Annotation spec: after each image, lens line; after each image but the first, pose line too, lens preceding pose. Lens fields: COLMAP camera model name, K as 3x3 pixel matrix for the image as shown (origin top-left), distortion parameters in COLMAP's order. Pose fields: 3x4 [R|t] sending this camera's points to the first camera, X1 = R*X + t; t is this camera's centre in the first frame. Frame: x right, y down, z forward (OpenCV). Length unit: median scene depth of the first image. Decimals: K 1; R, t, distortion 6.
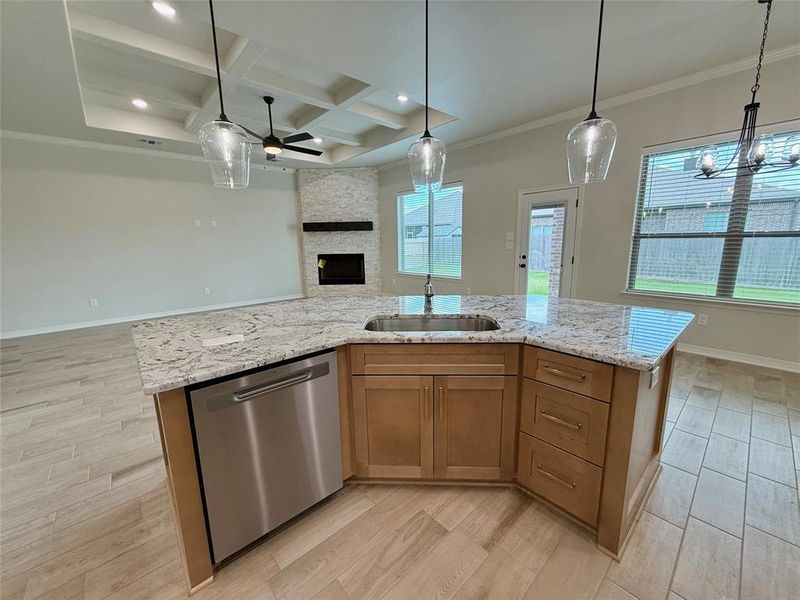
lens RADIAL K [[318.4, 0, 400.5], [0, 318.4, 302.1], [0, 0, 1]] dist [0.003046, -0.000136]
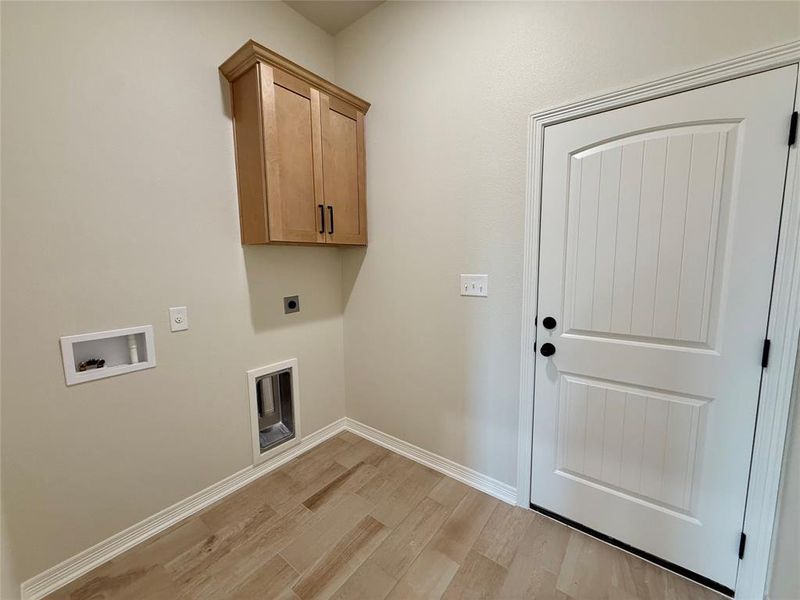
lens RADIAL K [[318.4, 0, 403.5], [0, 318.4, 302.5], [0, 0, 1]] dist [0.003046, -0.000136]
pose [[0.984129, -0.009285, 0.177211, 0.128672], [0.023859, 0.996486, -0.080290, -0.095025], [-0.175843, 0.083243, 0.980892, 0.484854]]
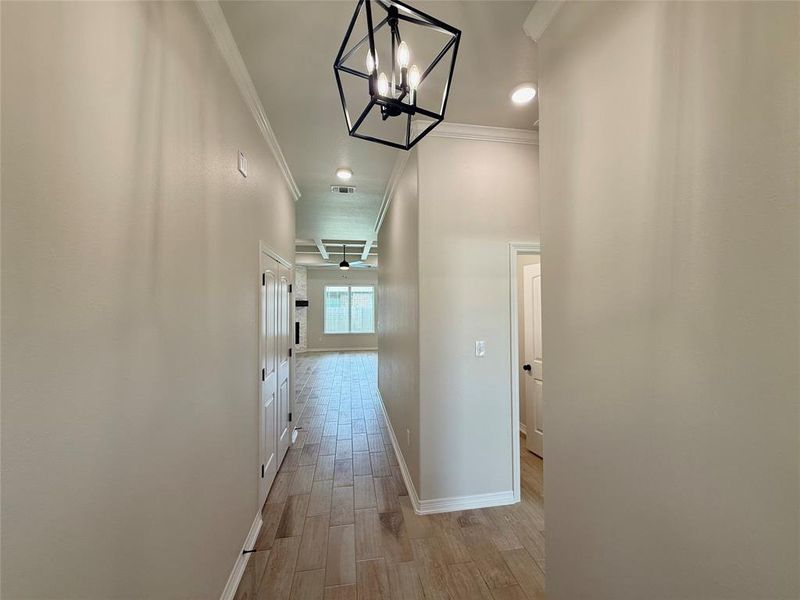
lens RADIAL K [[318.4, 0, 400.3], [0, 318.4, 299.9], [0, 0, 1]] dist [0.003046, -0.000136]
pose [[0.542131, 0.043645, 0.839160, -1.104460], [0.144068, 0.979035, -0.143993, 0.023311], [-0.827852, 0.198959, 0.524477, -0.157599]]
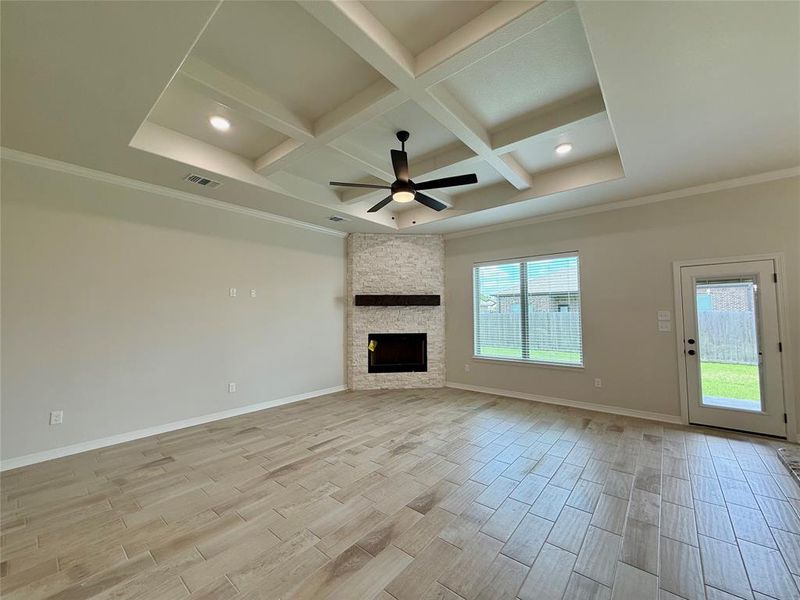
lens RADIAL K [[318.4, 0, 402.4], [0, 318.4, 302.5], [0, 0, 1]] dist [0.003046, -0.000136]
pose [[0.989919, 0.017099, 0.140601, -0.299684], [0.015770, 0.973207, -0.229388, -0.044207], [-0.140756, 0.229292, 0.963127, 0.211657]]
